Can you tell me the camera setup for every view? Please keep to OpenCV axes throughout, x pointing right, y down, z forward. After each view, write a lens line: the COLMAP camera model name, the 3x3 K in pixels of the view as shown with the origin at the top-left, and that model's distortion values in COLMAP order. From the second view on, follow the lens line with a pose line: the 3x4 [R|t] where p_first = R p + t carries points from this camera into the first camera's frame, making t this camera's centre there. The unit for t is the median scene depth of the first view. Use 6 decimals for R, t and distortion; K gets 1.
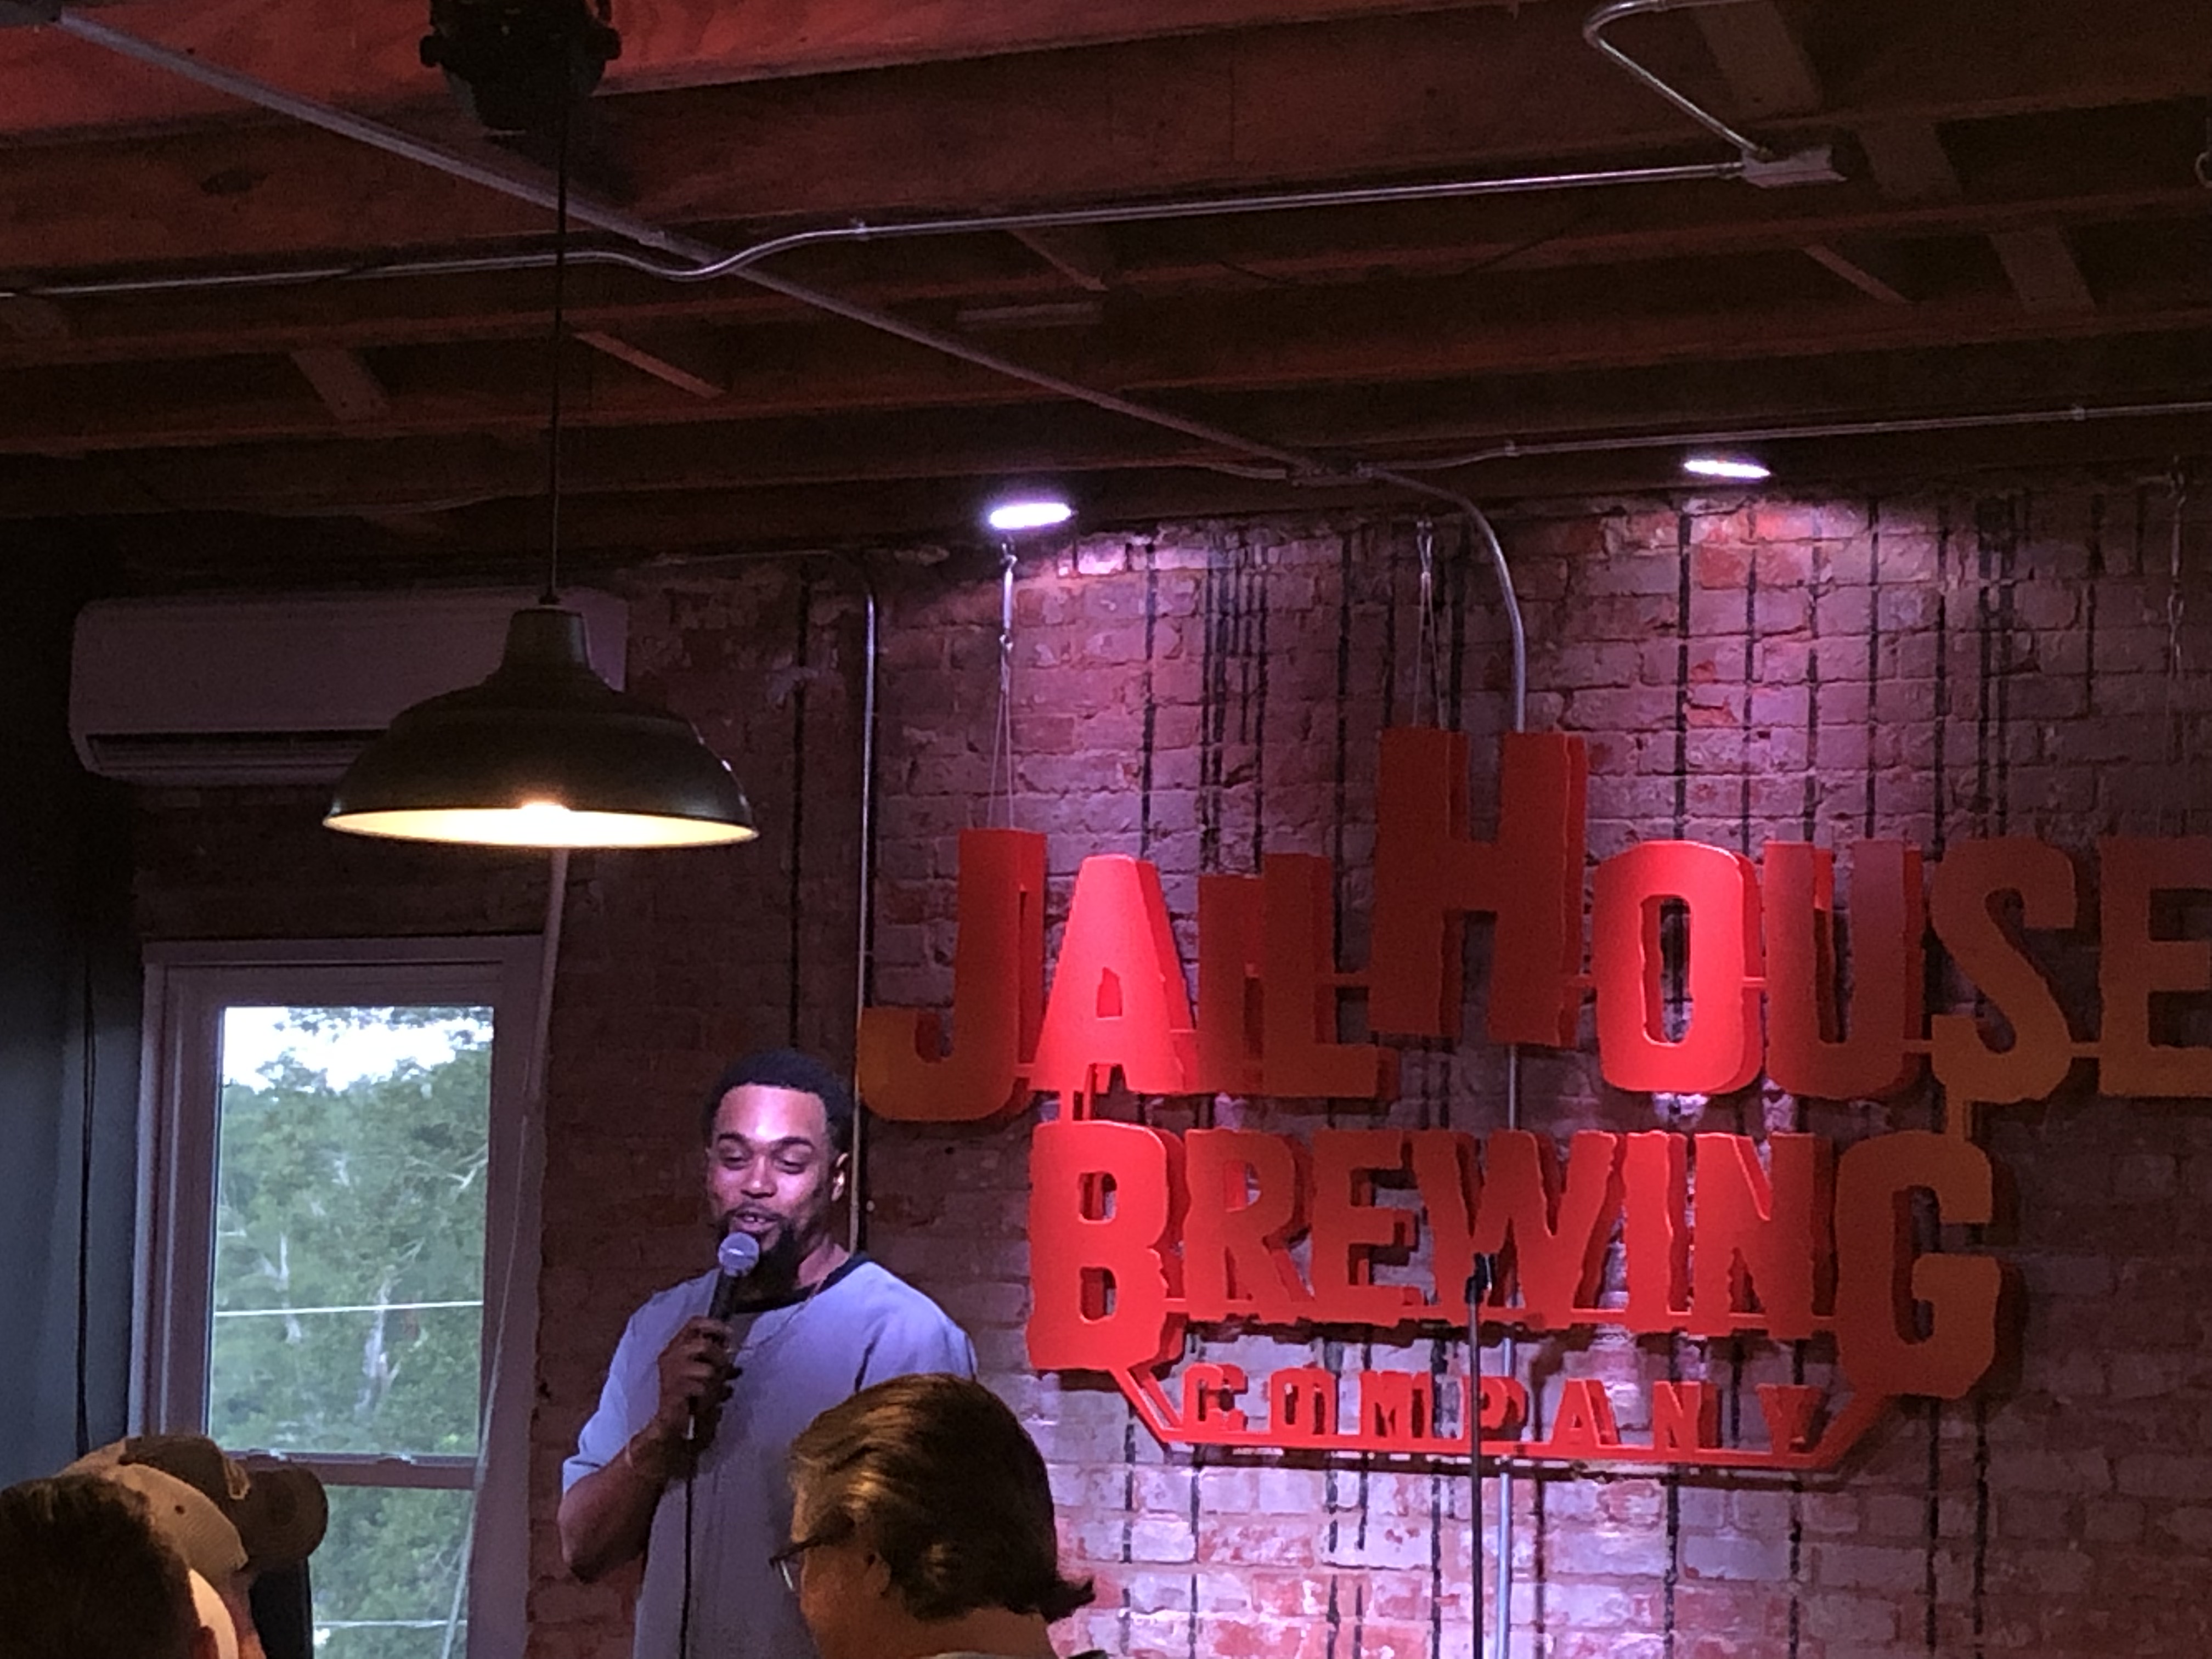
lens RADIAL K [[5466.1, 0, 1101.3], [0, 5466.1, 815.3], [0, 0, 1]] dist [0.207929, 0.000000]
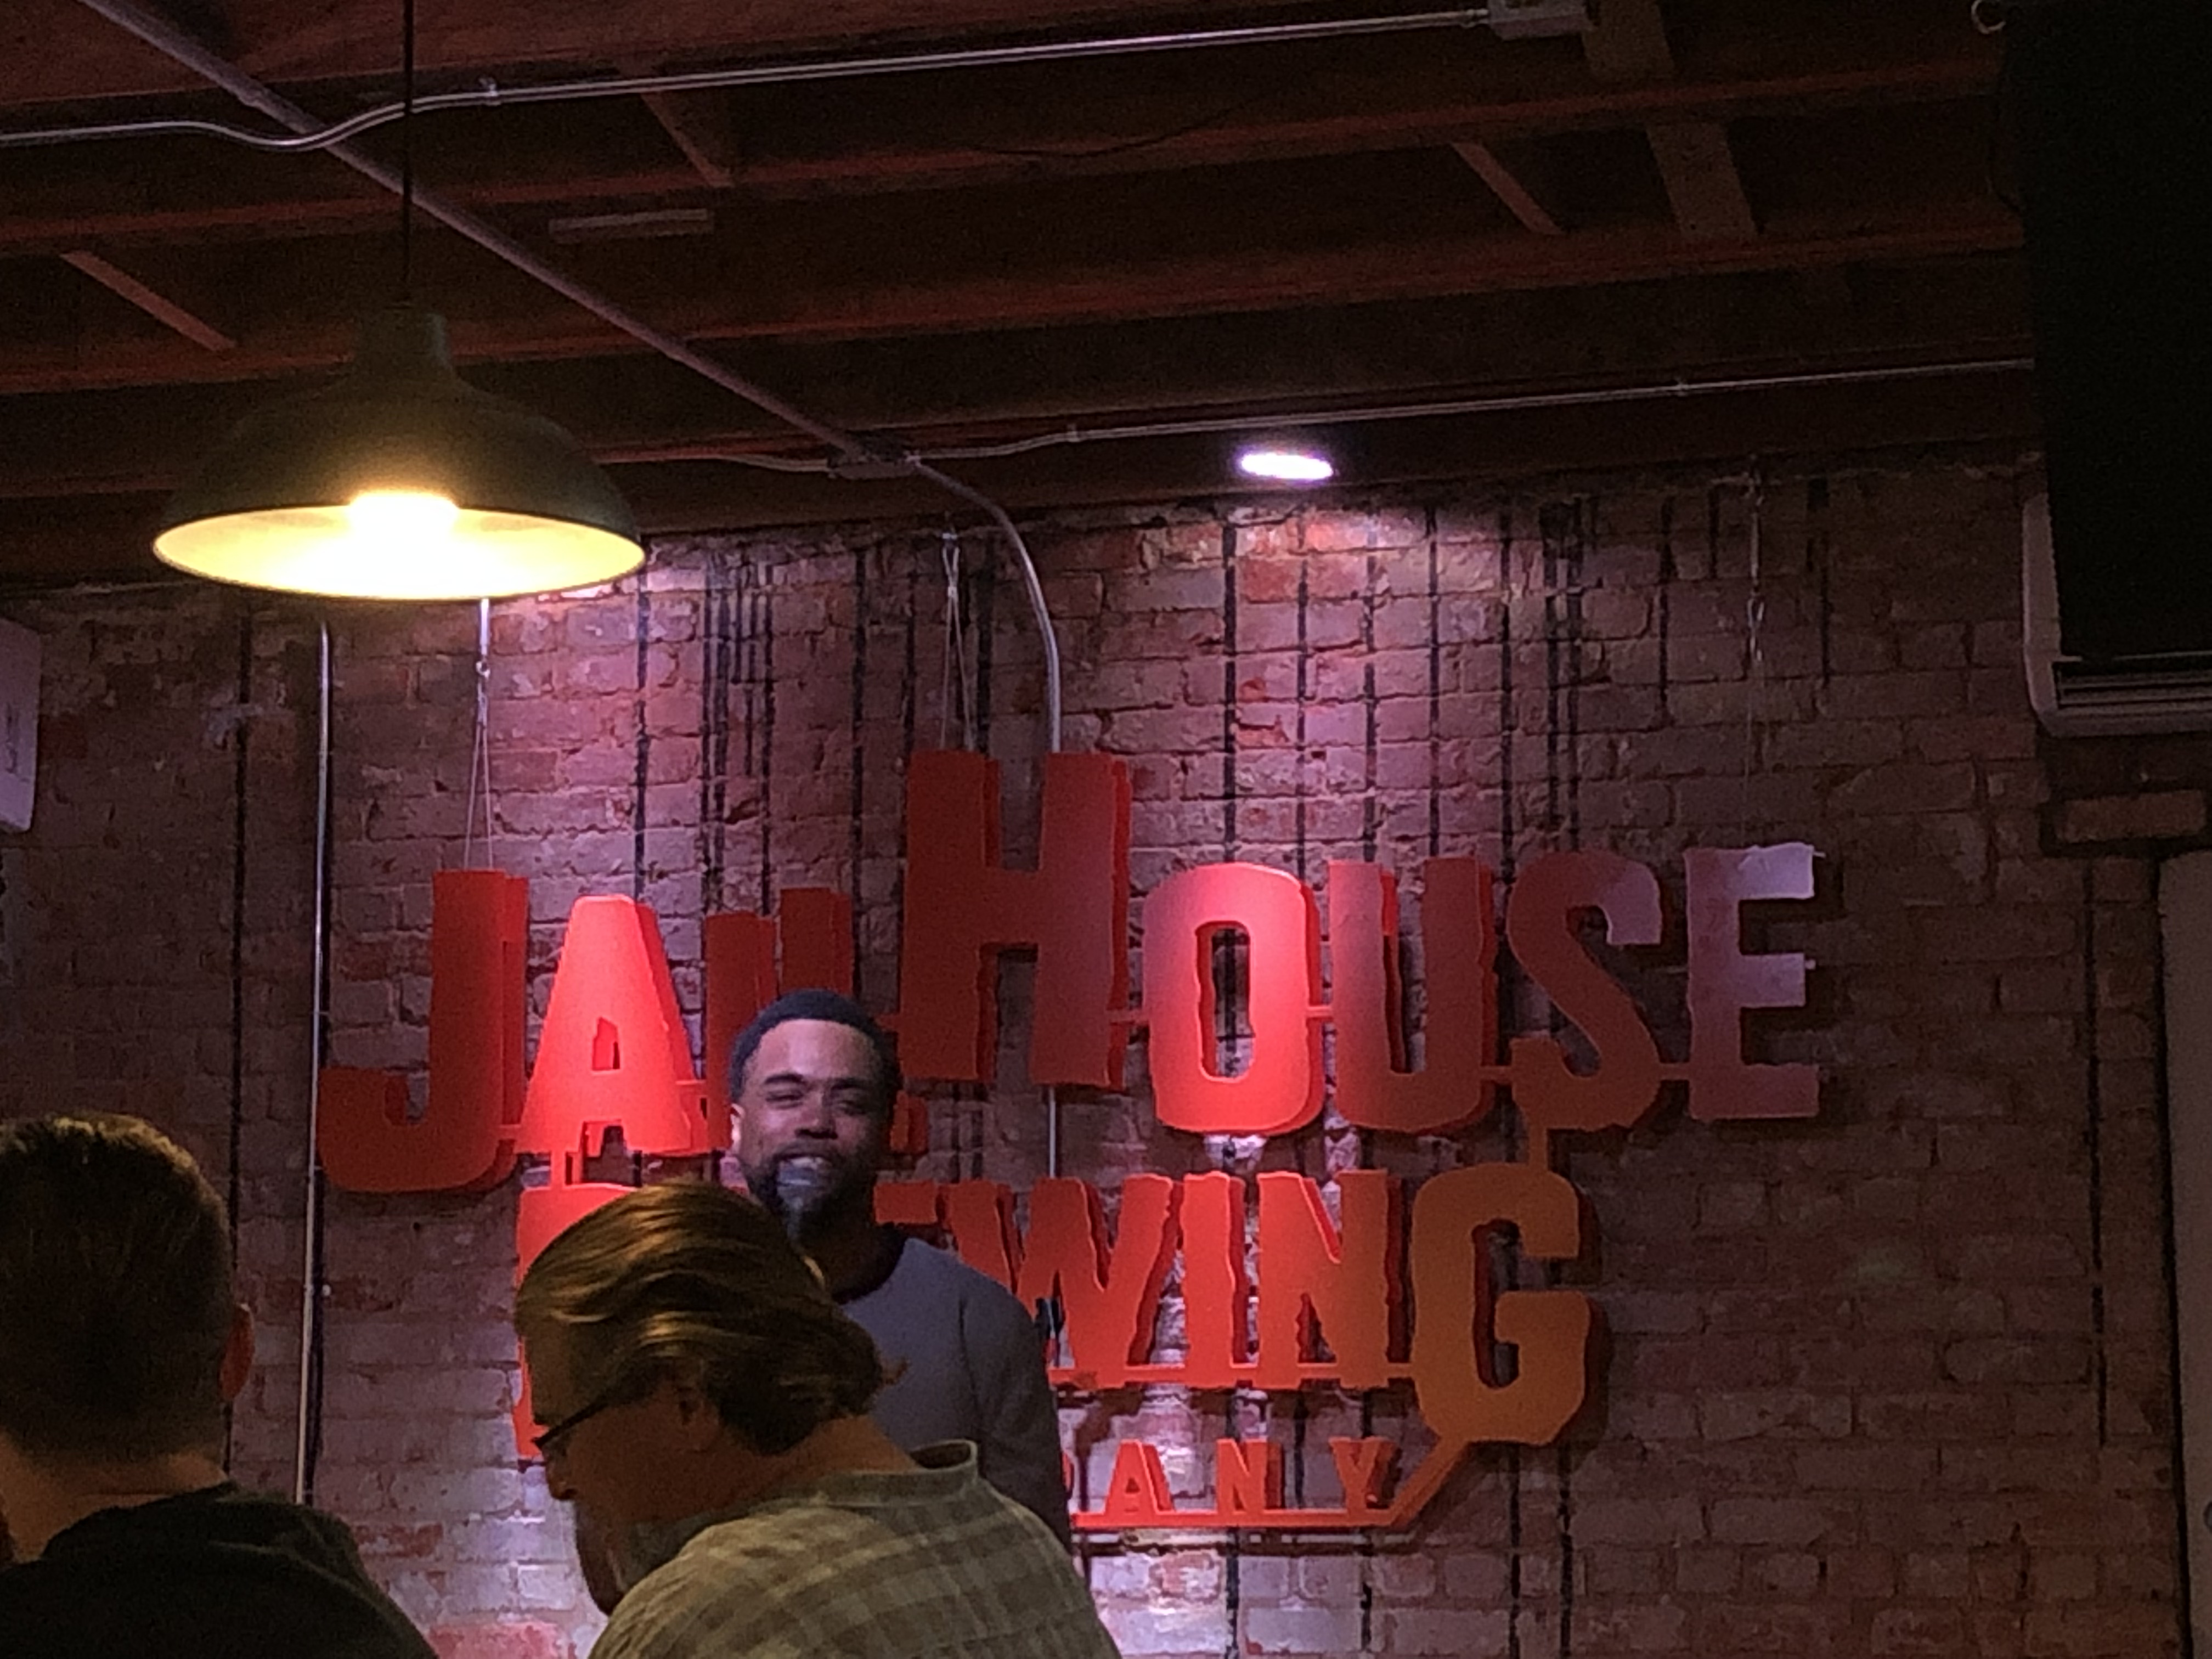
lens RADIAL K [[5659.8, 0, 1119.4], [0, 5659.8, 835.2], [0, 0, 1]] dist [0.218486, 0.000000]
pose [[0.985798, 0.002491, 0.167919, -0.073629], [0.007218, 0.998337, -0.057186, 0.052565], [-0.167783, 0.057586, 0.984141, 0.045734]]
